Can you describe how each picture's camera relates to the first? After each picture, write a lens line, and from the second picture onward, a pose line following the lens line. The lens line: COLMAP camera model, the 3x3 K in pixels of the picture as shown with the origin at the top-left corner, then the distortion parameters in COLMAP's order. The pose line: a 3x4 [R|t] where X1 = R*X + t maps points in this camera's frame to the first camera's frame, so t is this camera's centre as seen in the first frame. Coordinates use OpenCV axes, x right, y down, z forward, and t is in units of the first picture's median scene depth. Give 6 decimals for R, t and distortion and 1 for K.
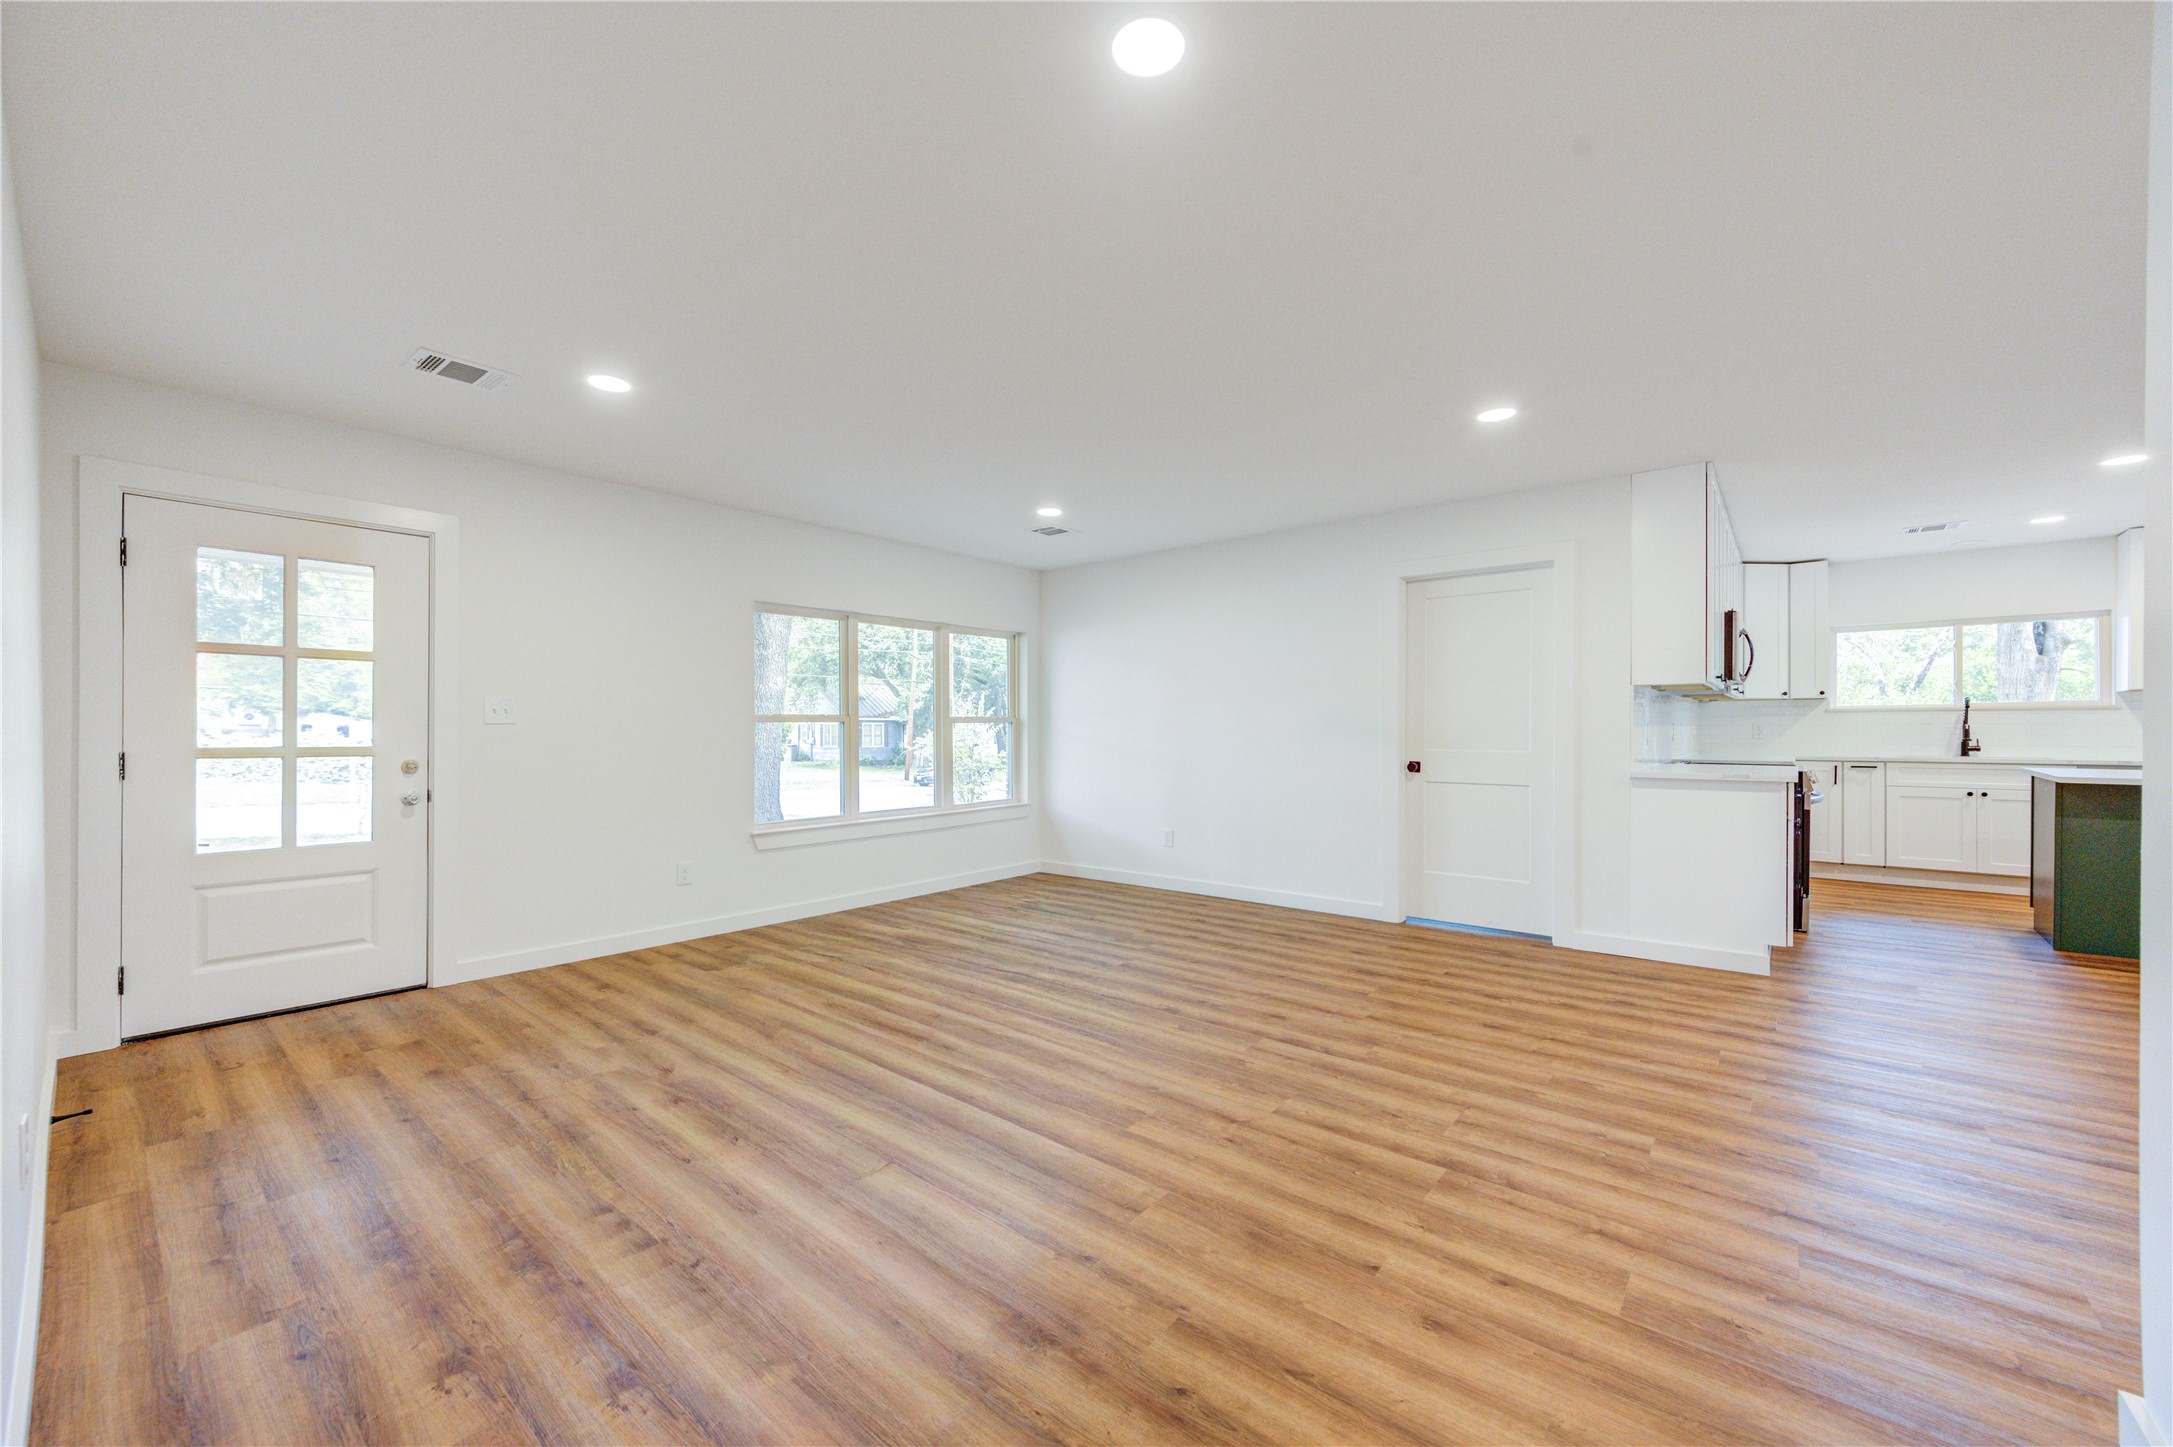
lens RADIAL K [[842.4, 0, 1078.3], [0, 842.4, 725.9], [0, 0, 1]] dist [0.005568, -0.000856]
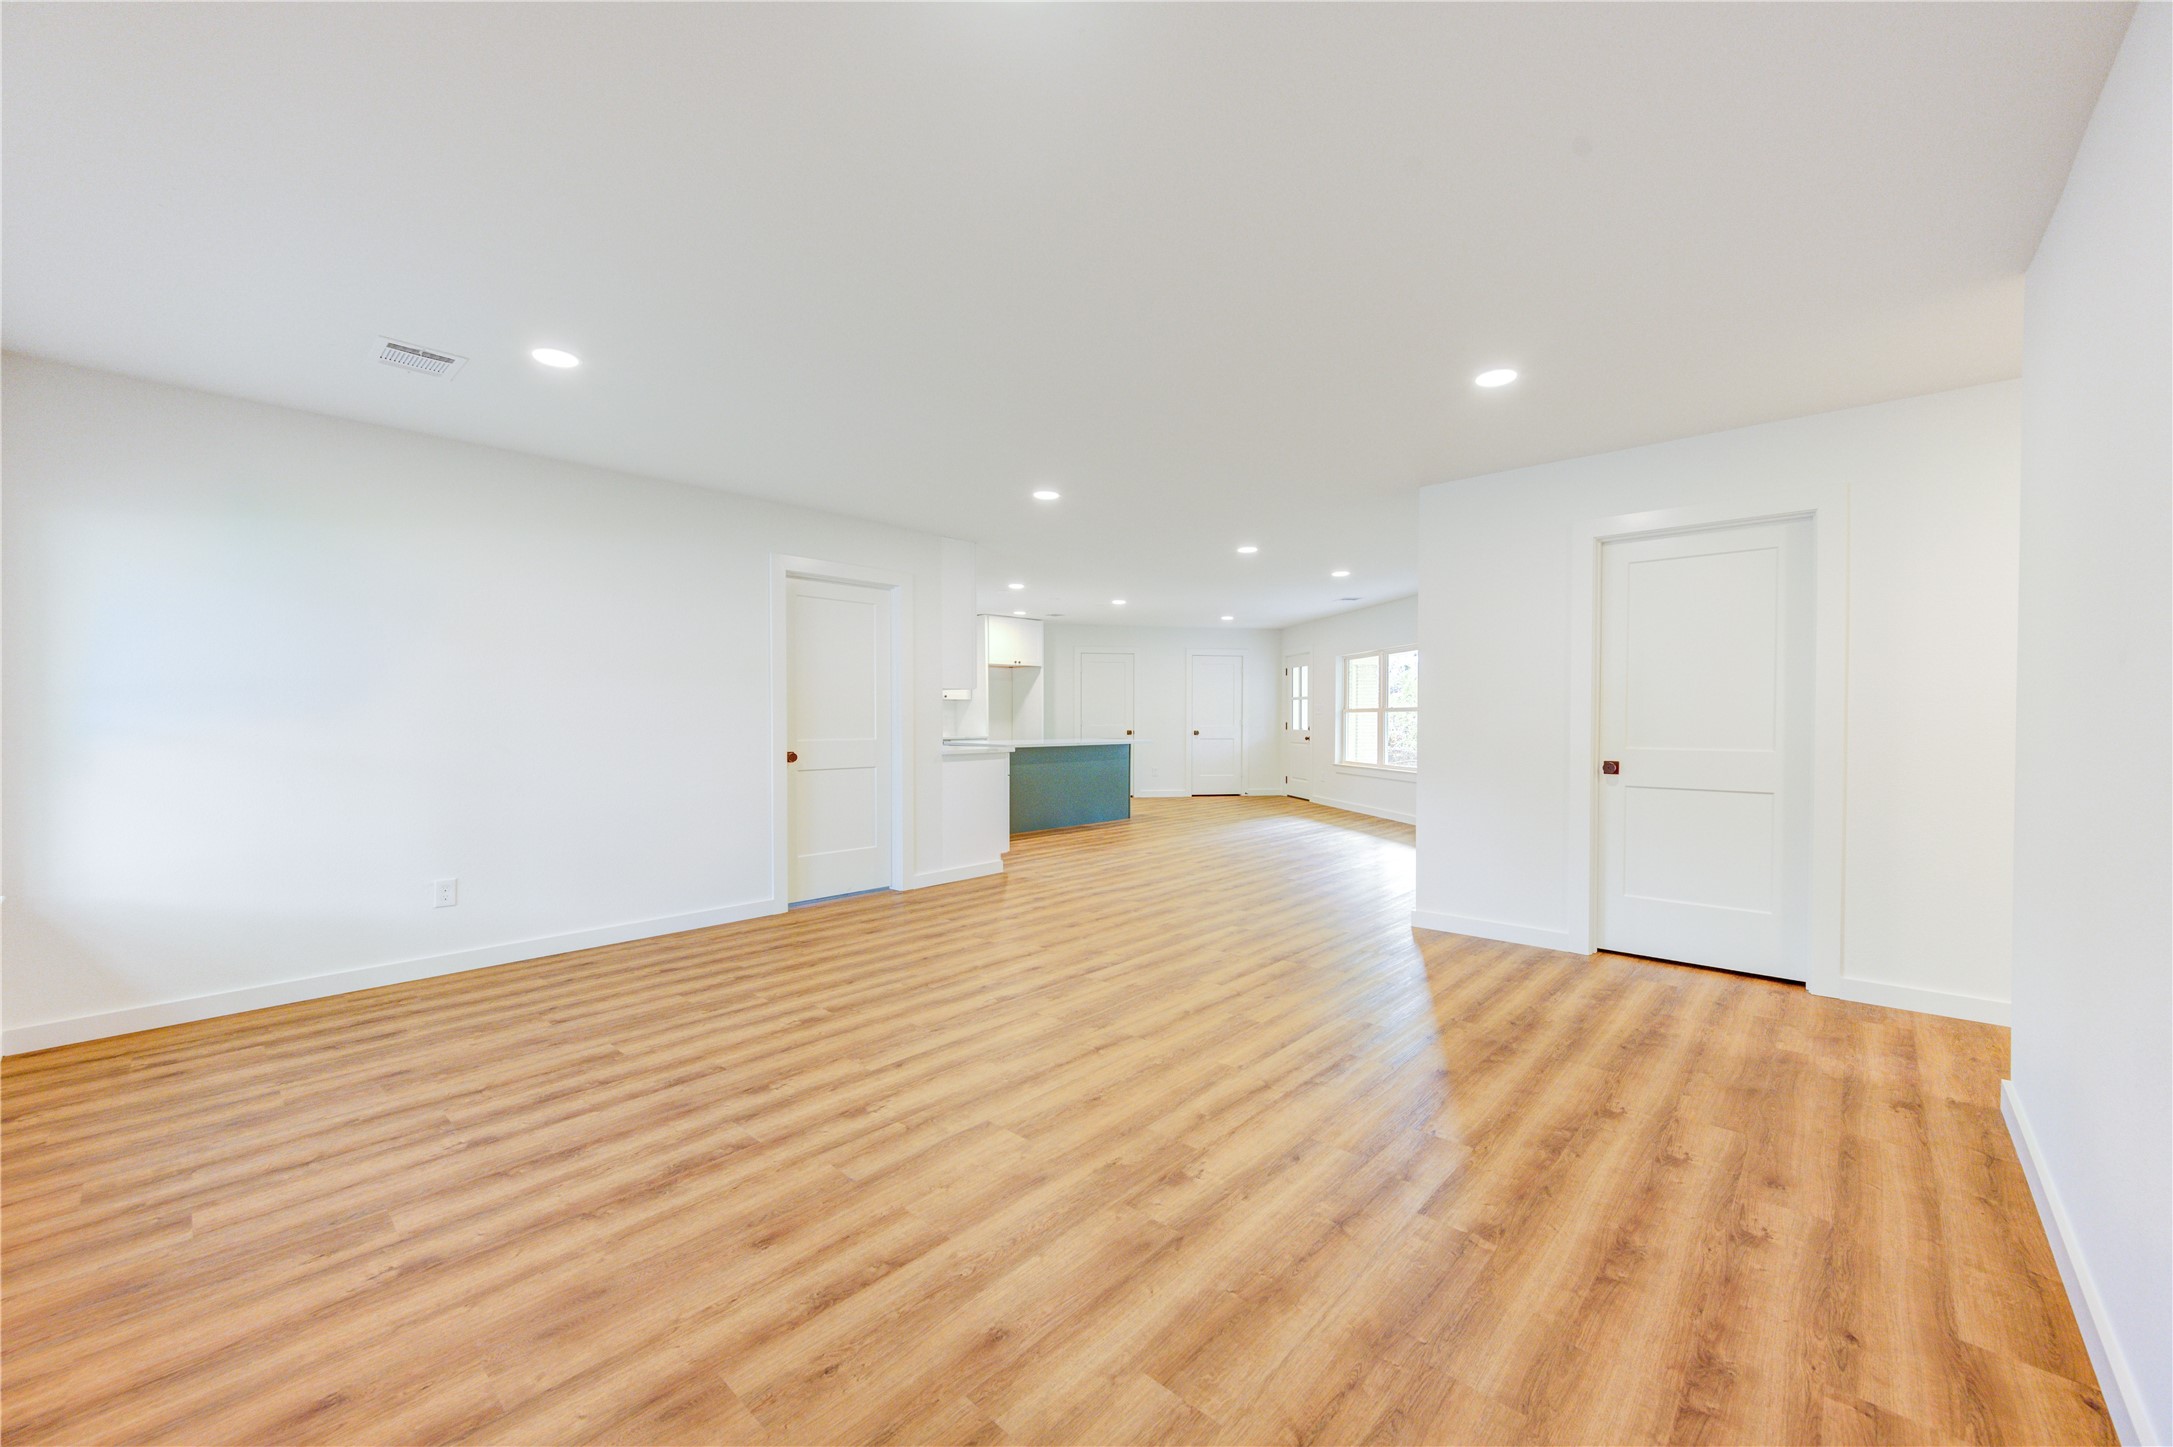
lens RADIAL K [[842.4, 0, 1097.8], [0, 842.4, 739.3], [0, 0, 1]] dist [0.005568, -0.000856]
pose [[0.037991, -0.022598, 0.999023, -0.882435], [-0.001600, 0.999742, 0.022675, 0.003701], [-0.999277, -0.002460, 0.037945, 0.845145]]
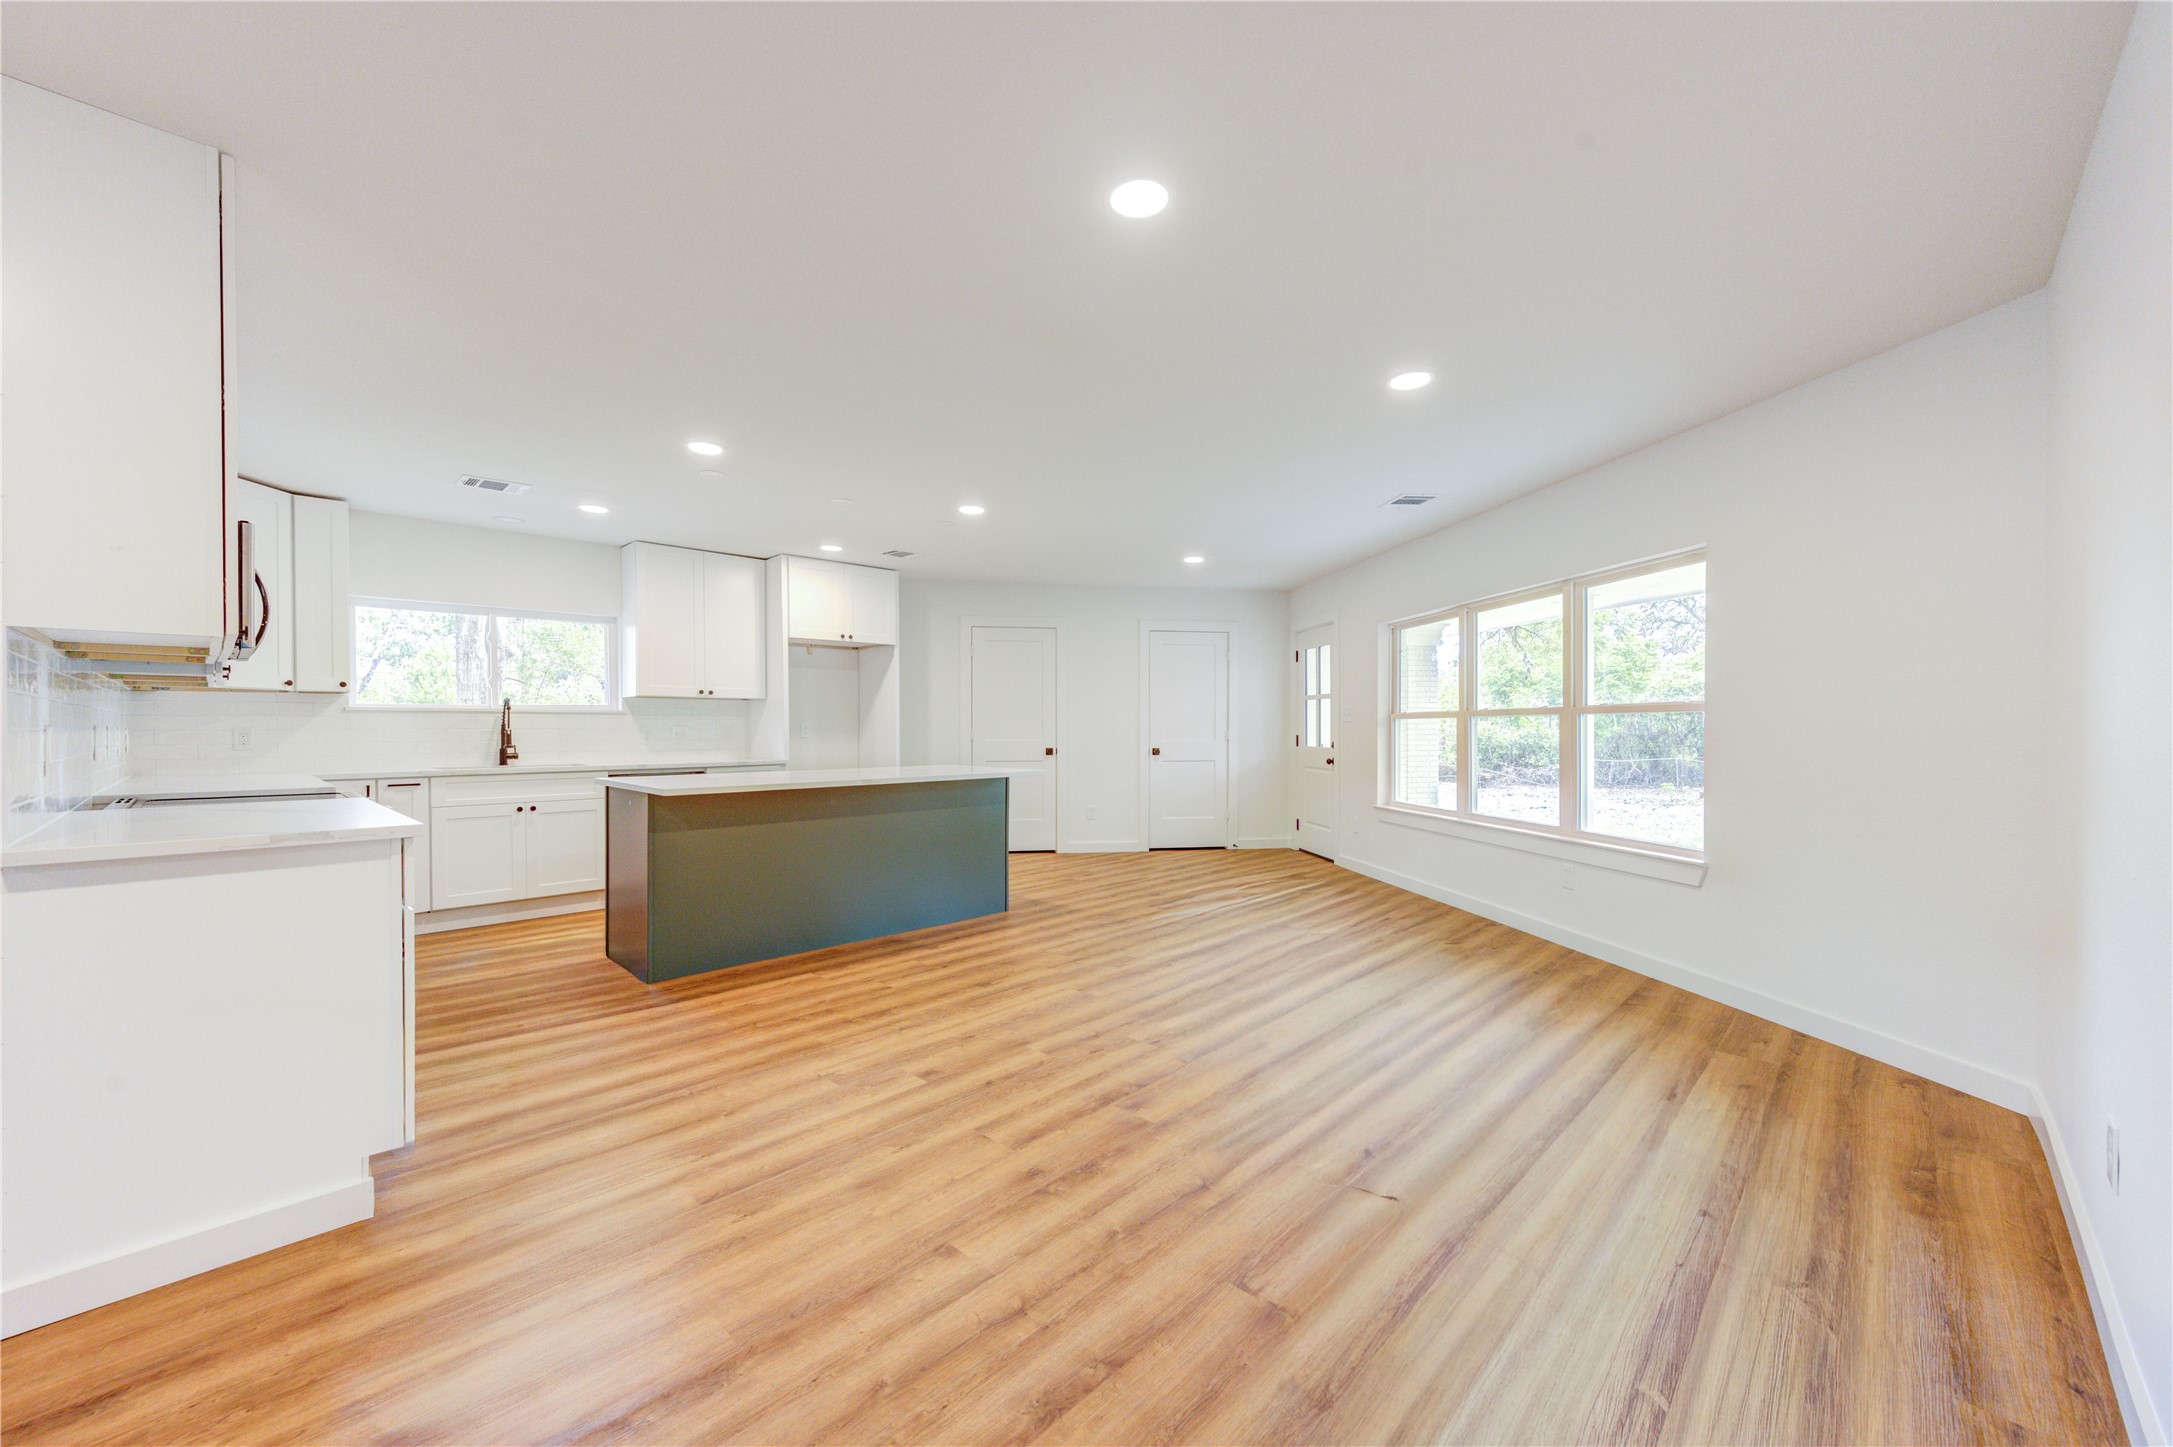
lens RADIAL K [[842.4, 0, 1102.2], [0, 842.4, 745.1], [0, 0, 1]] dist [0.005568, -0.000856]
pose [[0.056124, -0.017919, 0.998263, 0.369470], [-0.000901, 0.999838, 0.017998, -0.002022], [-0.998423, -0.001909, 0.056098, 0.588856]]
